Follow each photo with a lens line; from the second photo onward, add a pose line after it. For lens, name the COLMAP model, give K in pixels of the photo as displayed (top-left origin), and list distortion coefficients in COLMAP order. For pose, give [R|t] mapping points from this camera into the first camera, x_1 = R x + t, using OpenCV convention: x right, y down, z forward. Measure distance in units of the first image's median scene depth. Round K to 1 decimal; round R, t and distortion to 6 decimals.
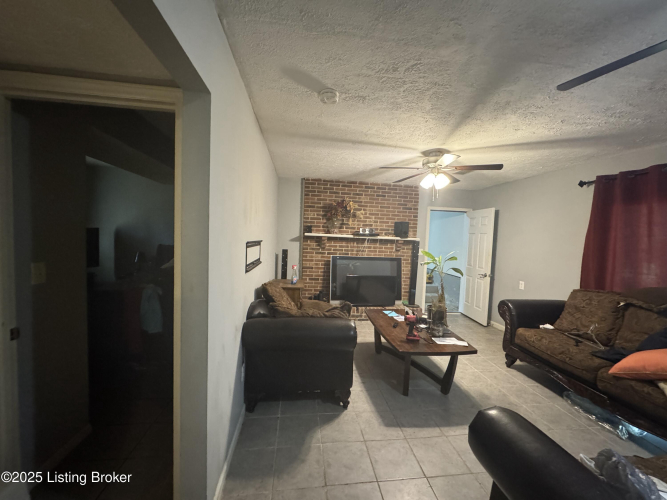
lens RADIAL K [[268.2, 0, 333.7], [0, 268.2, 248.1], [0, 0, 1]] dist [0.000133, -0.000016]
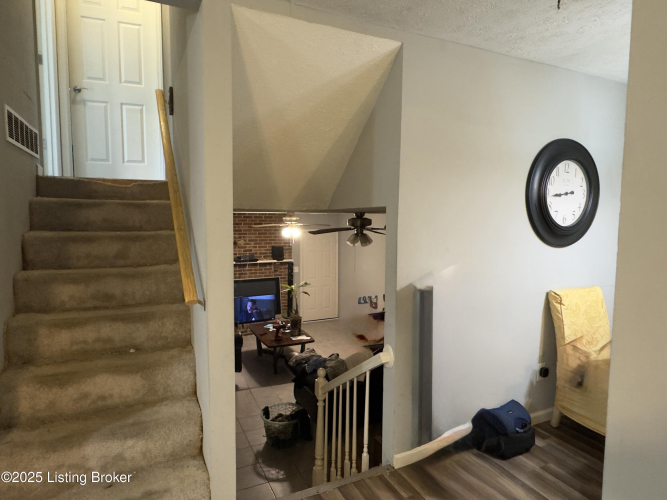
lens RADIAL K [[408.6, 0, 335.1], [0, 408.6, 249.1], [0, 0, 1]] dist [0.006479, 0.000088]
pose [[0.946797, -0.055297, 0.317046, -0.069708], [0.043355, 0.998064, 0.044604, -0.154190], [-0.318898, -0.028485, 0.947361, -0.743843]]
